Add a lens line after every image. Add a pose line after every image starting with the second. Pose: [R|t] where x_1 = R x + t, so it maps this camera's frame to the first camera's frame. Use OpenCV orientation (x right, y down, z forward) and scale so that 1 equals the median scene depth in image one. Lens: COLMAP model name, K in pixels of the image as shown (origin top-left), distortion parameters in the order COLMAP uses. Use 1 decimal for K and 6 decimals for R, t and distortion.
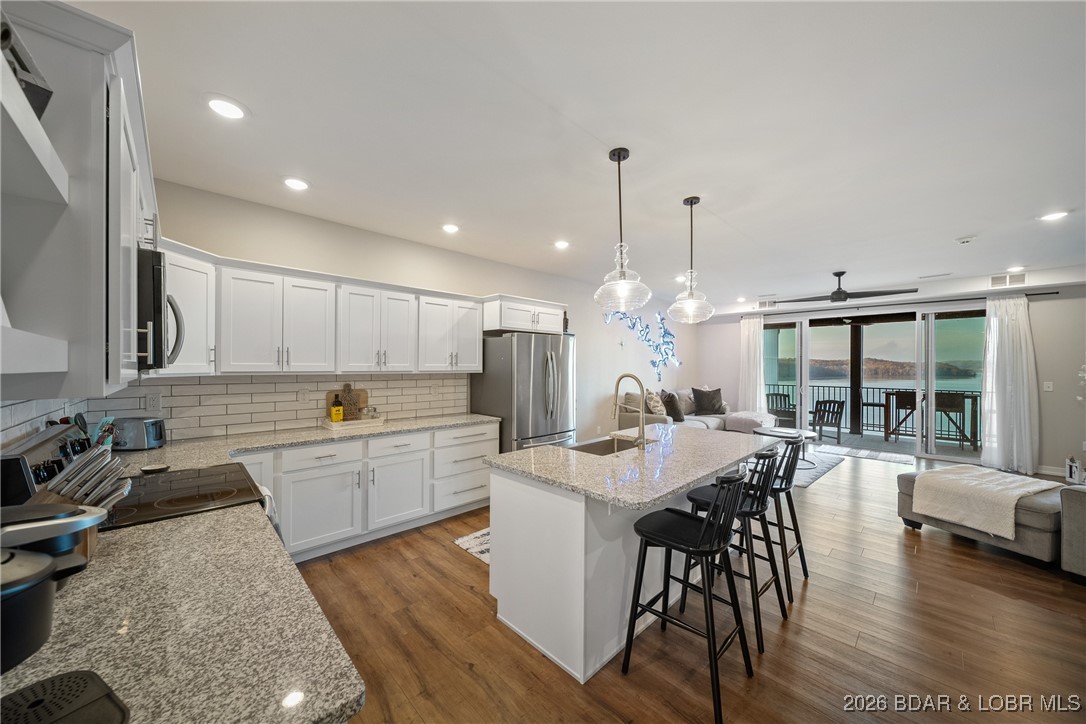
lens RADIAL K [[382.8, 0, 540.6], [0, 382.8, 365.7], [0, 0, 1]] dist [0.002816, -0.002334]
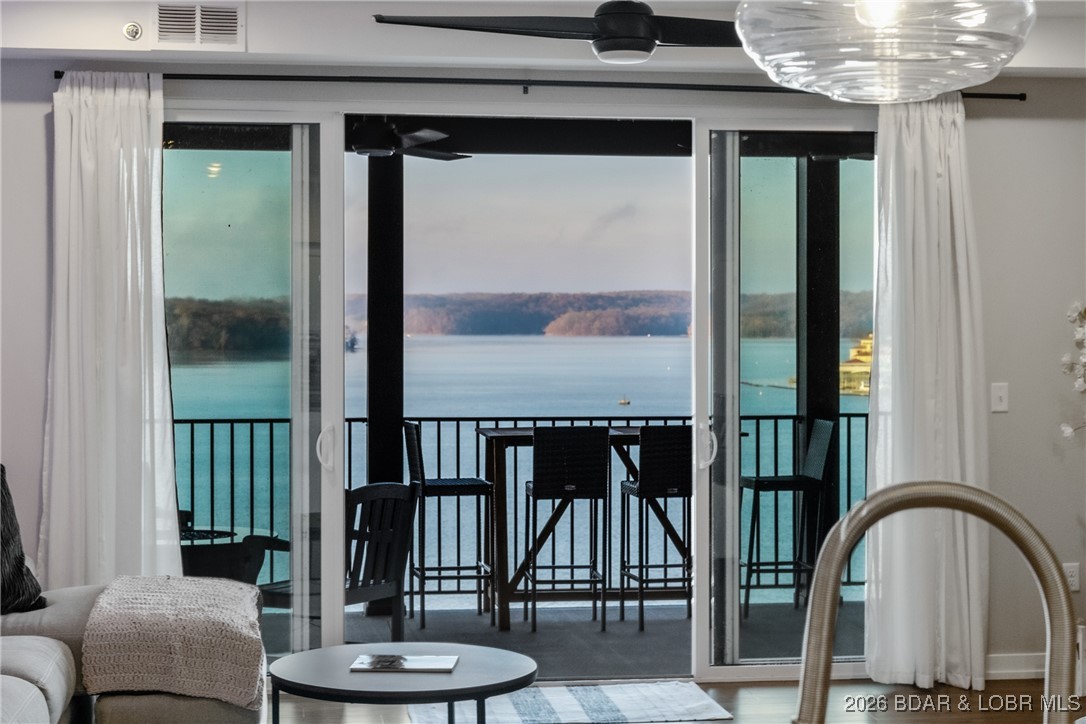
lens RADIAL K [[1949.2, 0, 541.4], [0, 1949.2, 350.7], [0, 0, 1]] dist [-0.005140, 0.000000]
pose [[0.584210, -0.017481, 0.811414, -0.177941], [0.001704, 0.999792, 0.020313, -0.016515], [-0.811601, -0.010484, 0.584119, 0.383888]]
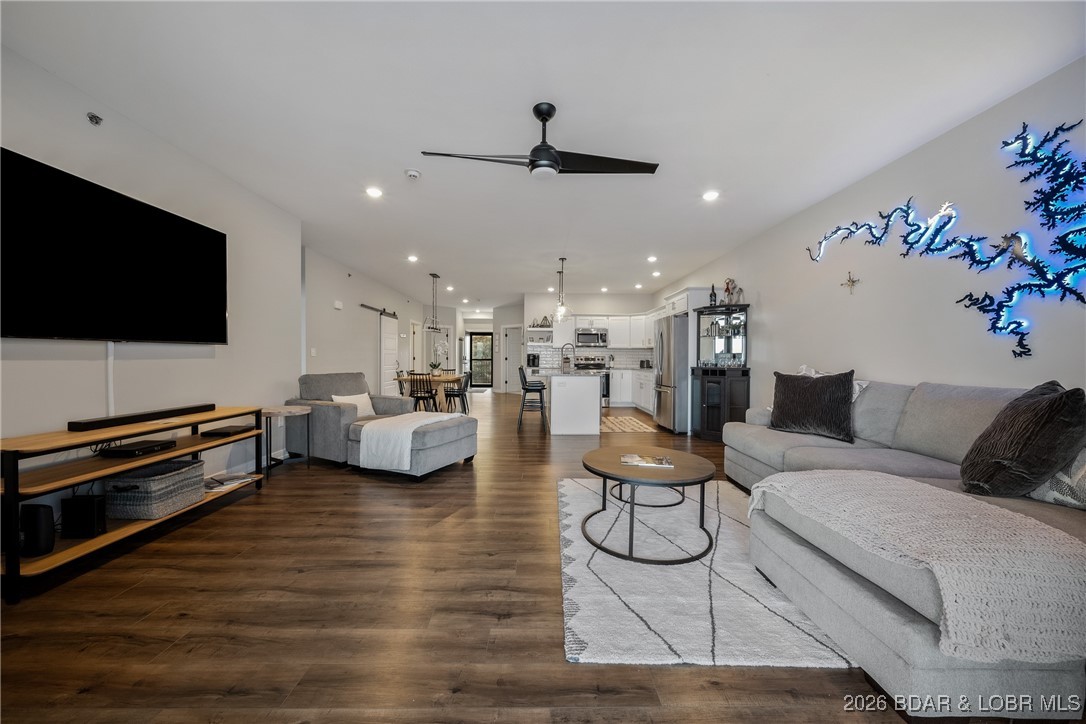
lens RADIAL K [[382.8, 0, 543.0], [0, 382.8, 364.9], [0, 0, 1]] dist [0.002816, -0.002334]
pose [[-0.682145, 0.004931, -0.731200, 1.158717], [-0.008584, 0.999854, 0.014750, 0.068253], [0.731167, 0.016338, -0.682003, 1.363592]]
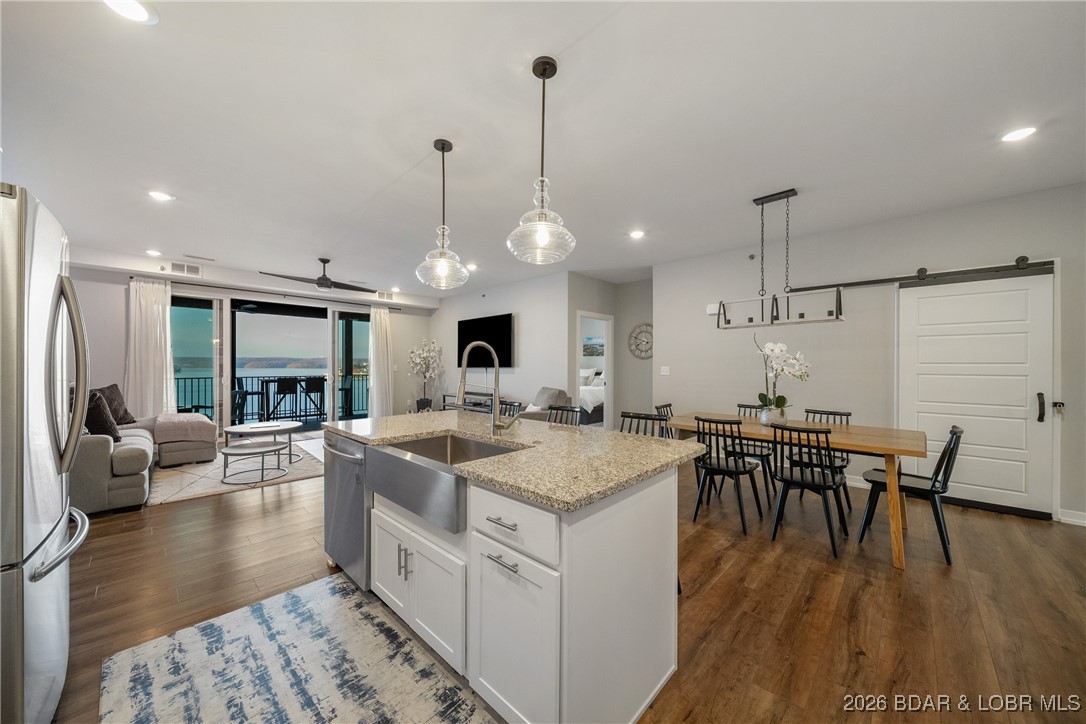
lens RADIAL K [[382.8, 0, 540.3], [0, 382.8, 364.9], [0, 0, 1]] dist [0.002816, -0.002334]
pose [[-0.037967, -0.004835, 0.999267, -0.276584], [-0.004417, 0.999979, 0.004671, 0.032367], [-0.999269, -0.004237, -0.037988, 0.471536]]
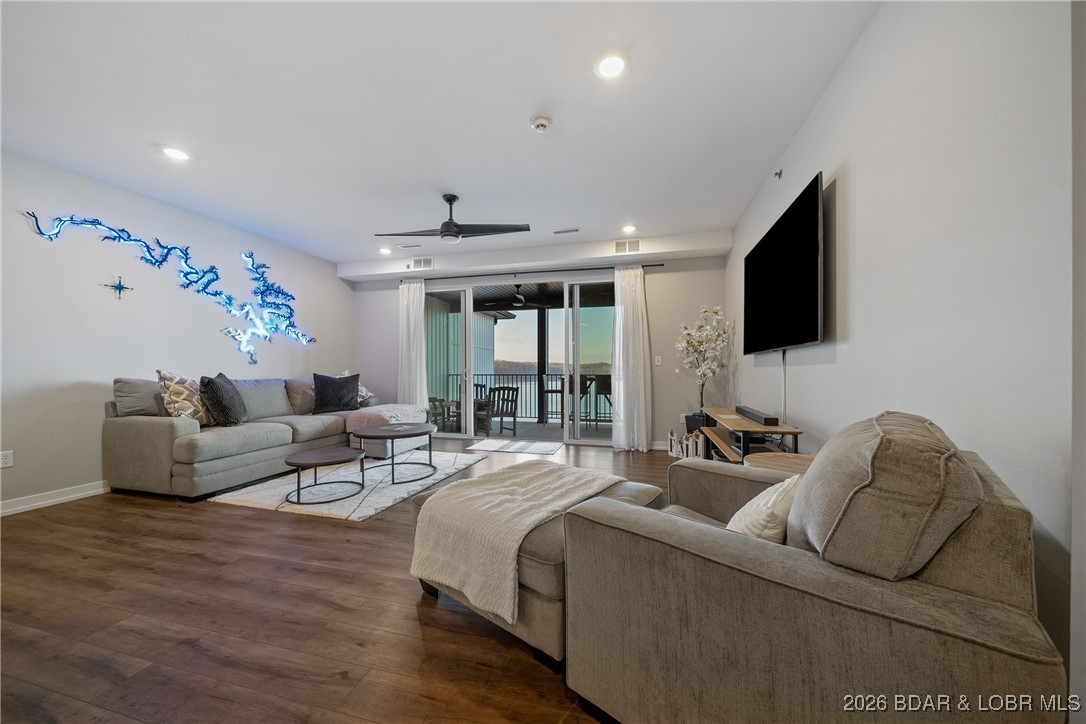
lens RADIAL K [[382.8, 0, 541.4], [0, 382.8, 370.9], [0, 0, 1]] dist [0.002816, -0.002334]
pose [[0.853443, -0.007309, 0.521135, 0.566411], [0.005403, 0.999972, 0.005176, 0.076054], [-0.521159, -0.001602, 0.853458, 0.318296]]
